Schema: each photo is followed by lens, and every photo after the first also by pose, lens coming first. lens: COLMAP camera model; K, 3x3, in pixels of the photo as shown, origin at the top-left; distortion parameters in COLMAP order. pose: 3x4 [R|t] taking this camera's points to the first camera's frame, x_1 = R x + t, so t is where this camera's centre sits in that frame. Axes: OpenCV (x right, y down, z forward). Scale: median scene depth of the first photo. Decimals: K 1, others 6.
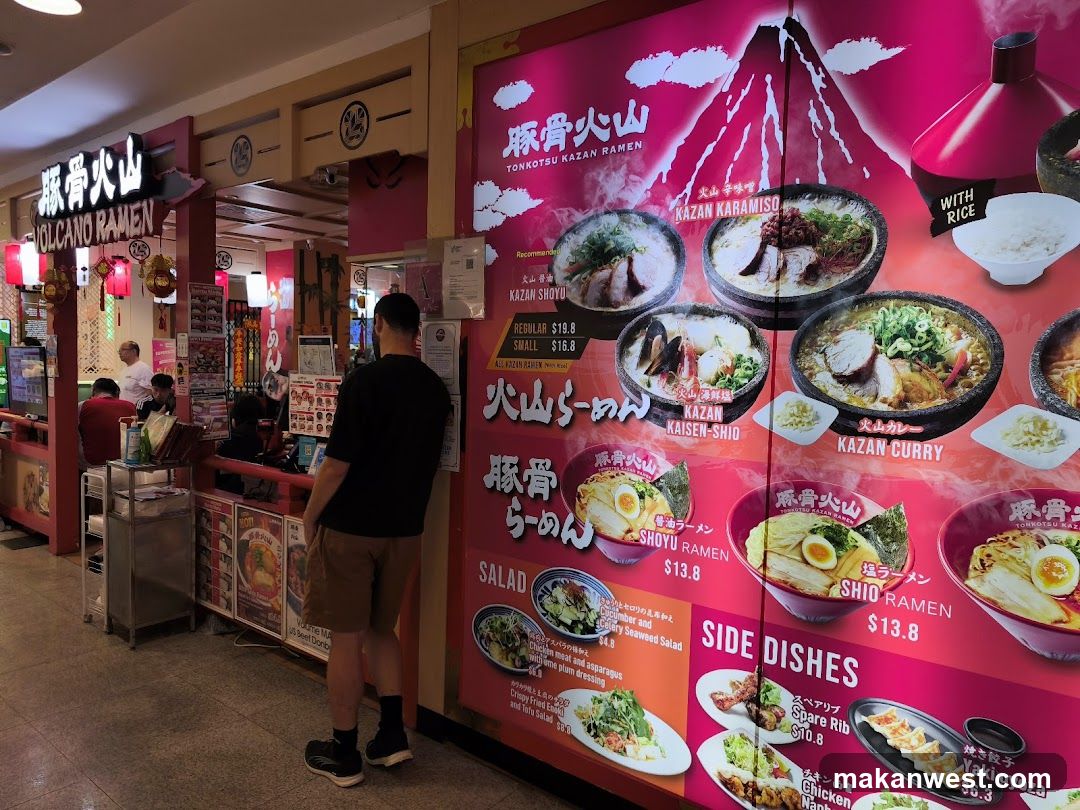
lens RADIAL K [[732.8, 0, 540.0], [0, 732.8, 405.0], [0, 0, 1]] dist [0.041018, -0.059299]
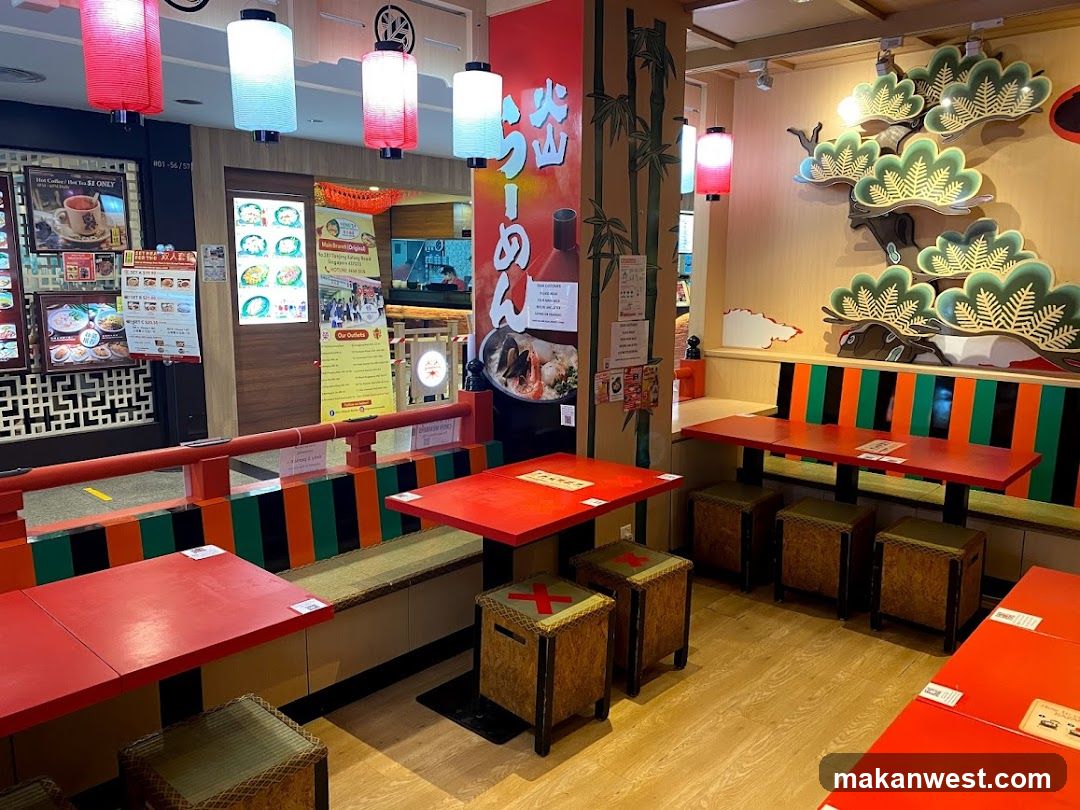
lens RADIAL K [[820.5, 0, 540.0], [0, 820.5, 405.0], [0, 0, 1]] dist [0.066543, -0.001233]
pose [[0.997702, -0.005489, -0.067528, -1.047383], [0.012217, 0.994950, 0.099625, -0.161018], [0.066640, -0.100221, 0.992731, 1.816573]]
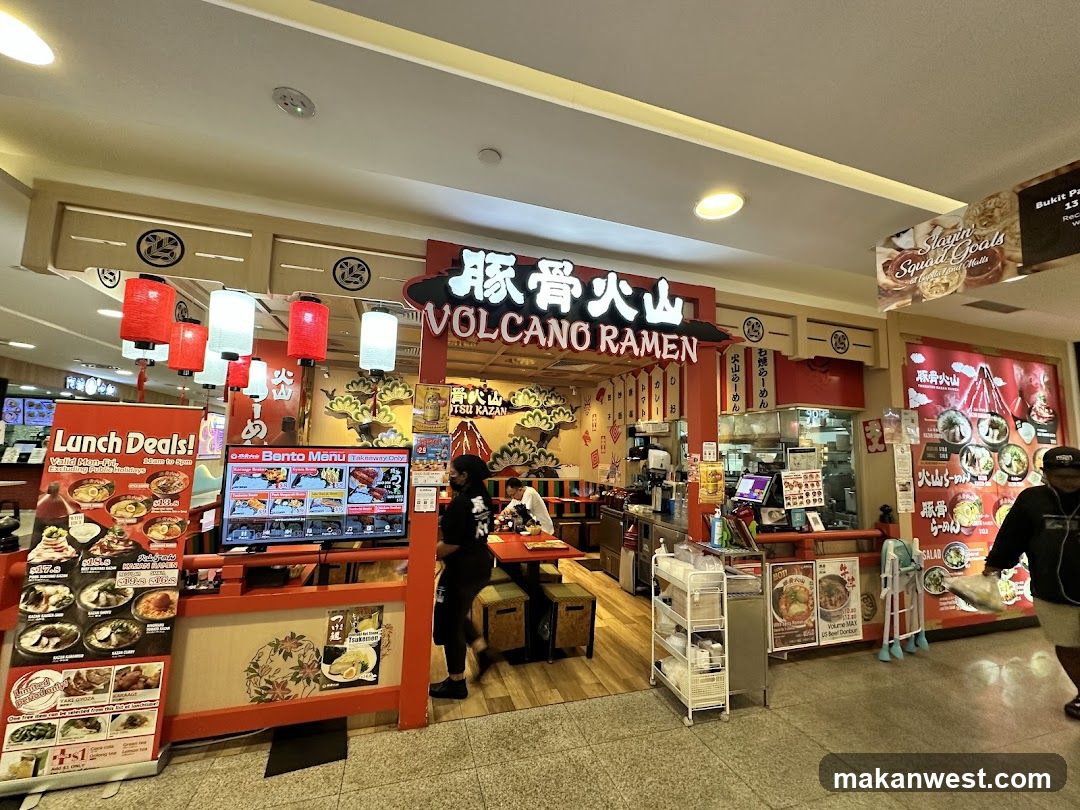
lens RADIAL K [[429.3, 0, 540.0], [0, 429.3, 405.0], [0, 0, 1]] dist [0.001010, 0.000038]
pose [[0.556844, 0.079746, 0.826780, -2.025997], [0.040199, 0.991627, -0.122720, -0.128173], [-0.829644, 0.101572, 0.548975, 1.301395]]
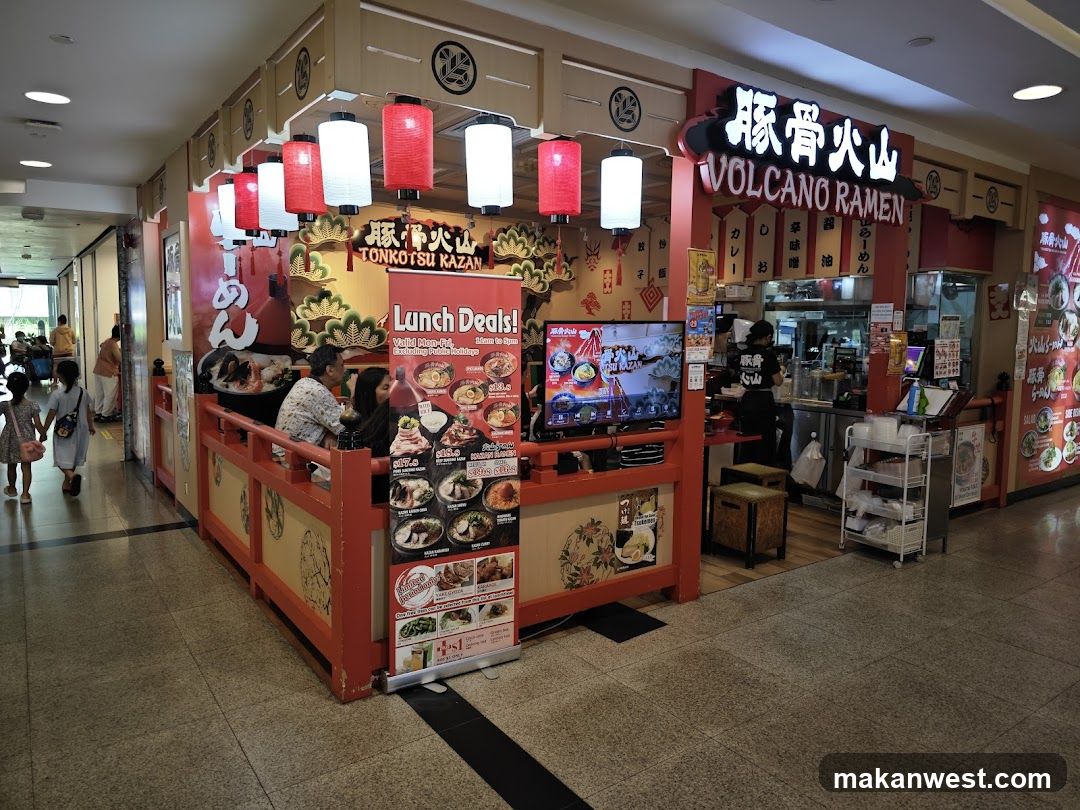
lens RADIAL K [[728.1, 0, 554.6], [0, 728.1, 391.8], [0, 0, 1]] dist [0.055634, -0.059848]
pose [[0.263487, -0.106917, 0.958719, -2.880923], [0.054495, 0.993902, 0.095864, -0.176502], [-0.963122, 0.026987, 0.267707, 1.936583]]
